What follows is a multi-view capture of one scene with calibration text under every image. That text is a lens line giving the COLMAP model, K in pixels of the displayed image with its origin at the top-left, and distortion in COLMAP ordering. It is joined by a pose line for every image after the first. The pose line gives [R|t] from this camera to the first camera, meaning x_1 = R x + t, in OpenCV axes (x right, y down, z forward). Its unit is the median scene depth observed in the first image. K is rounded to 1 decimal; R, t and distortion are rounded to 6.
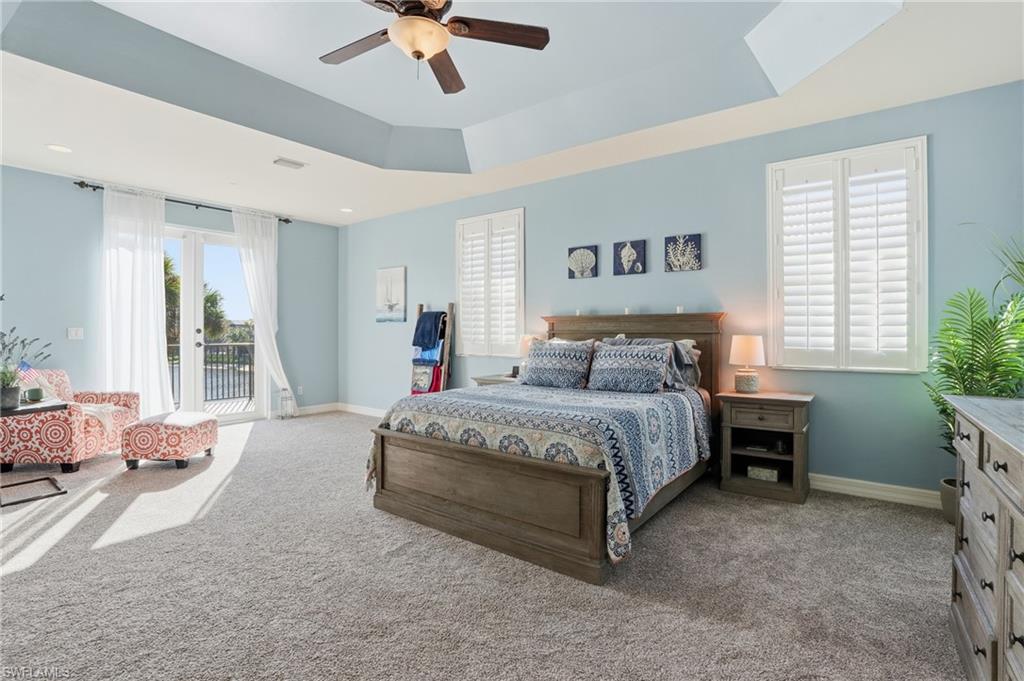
lens RADIAL K [[476.2, 0, 509.1], [0, 476.2, 330.2], [0, 0, 1]] dist [-0.058471, 0.020973]
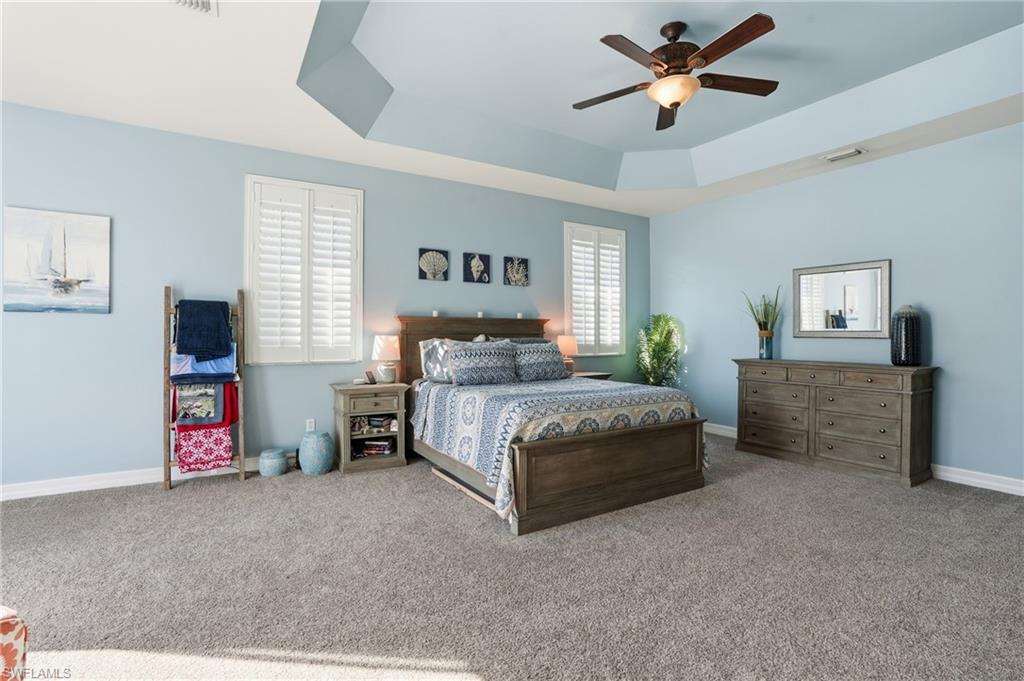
lens RADIAL K [[476.2, 0, 486.5], [0, 476.2, 342.4], [0, 0, 1]] dist [-0.058471, 0.020973]
pose [[0.396300, -0.014882, 0.918001, -0.813776], [-0.005305, 0.999815, 0.018499, 0.005714], [-0.918106, -0.012201, 0.396147, 0.531464]]
